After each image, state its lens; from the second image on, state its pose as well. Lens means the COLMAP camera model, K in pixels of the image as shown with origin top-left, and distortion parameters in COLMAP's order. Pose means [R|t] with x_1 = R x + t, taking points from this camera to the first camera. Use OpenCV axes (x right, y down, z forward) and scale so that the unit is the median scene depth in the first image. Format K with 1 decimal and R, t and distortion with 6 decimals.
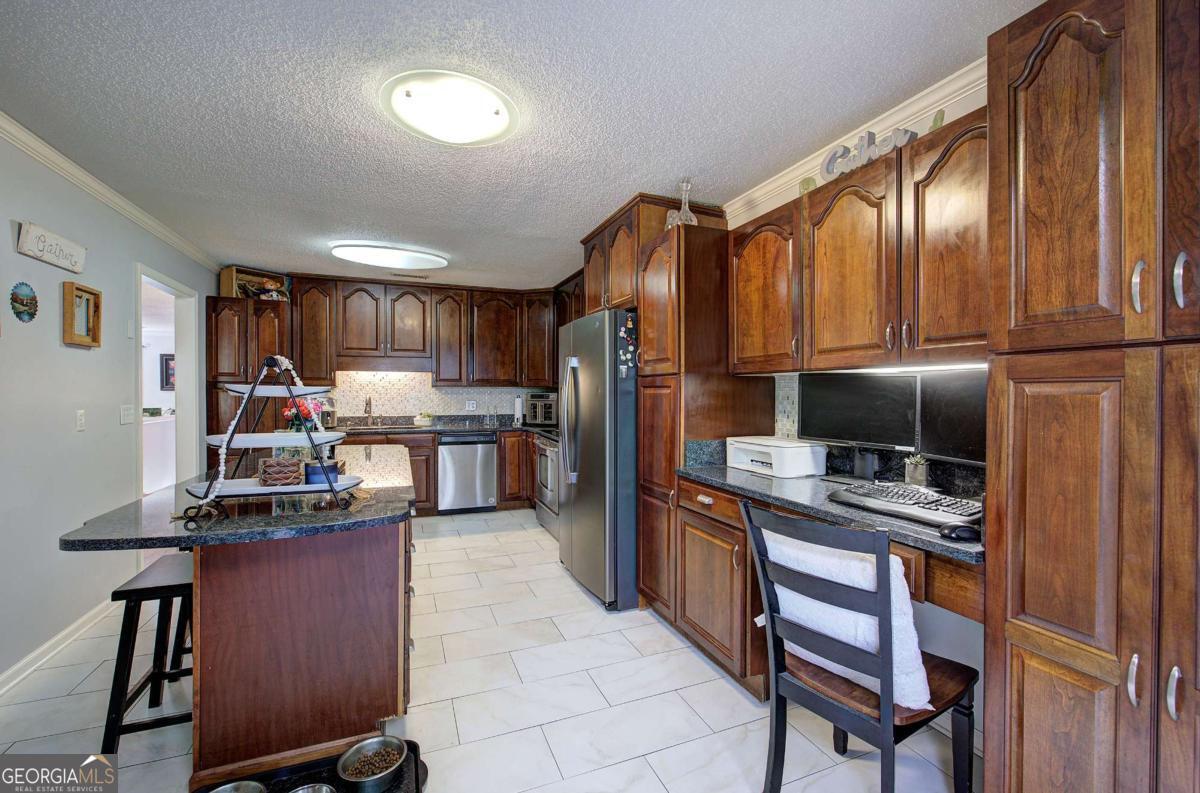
lens RADIAL K [[508.7, 0, 605.9], [0, 508.7, 395.1], [0, 0, 1]] dist [-0.007886, 0.003032]
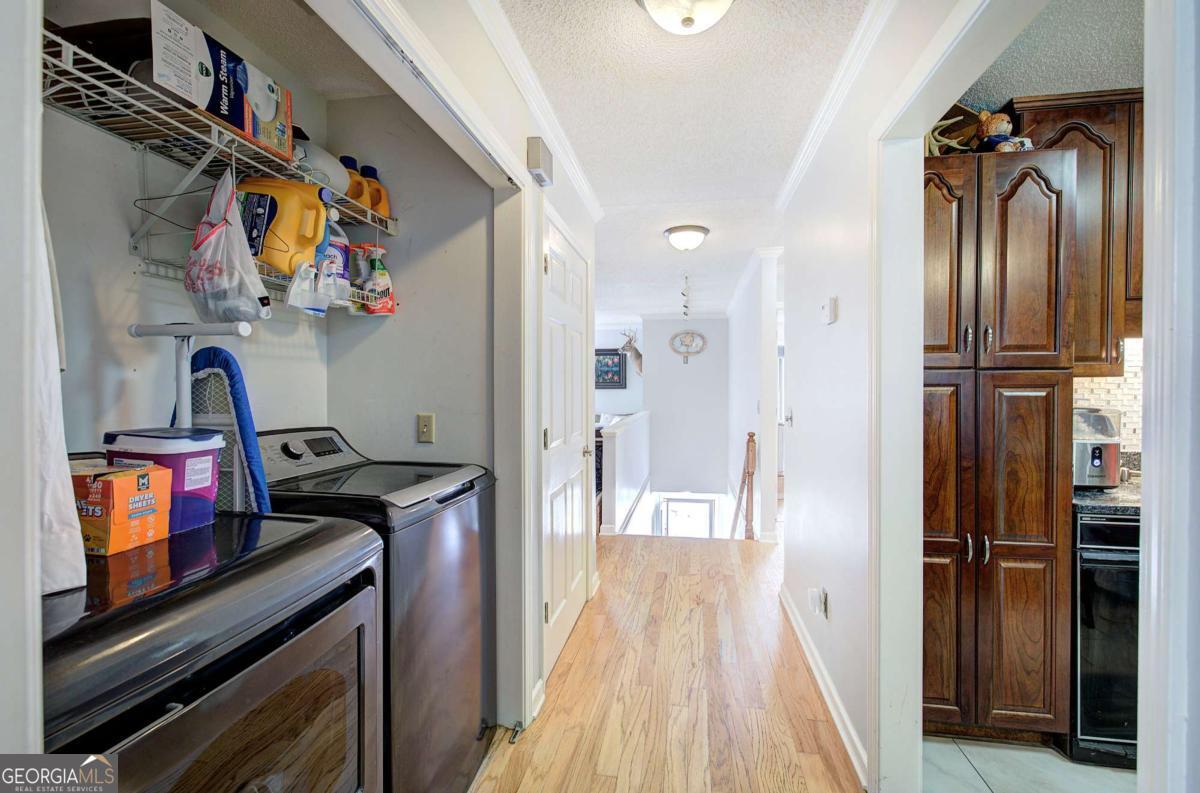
lens RADIAL K [[508.7, 0, 605.9], [0, 508.7, 395.1], [0, 0, 1]] dist [-0.007886, 0.003032]
pose [[0.850401, 0.003250, -0.526125, -1.434637], [-0.000724, 0.999987, 0.005007, -0.014052], [0.526135, -0.003877, 0.850392, 0.993580]]
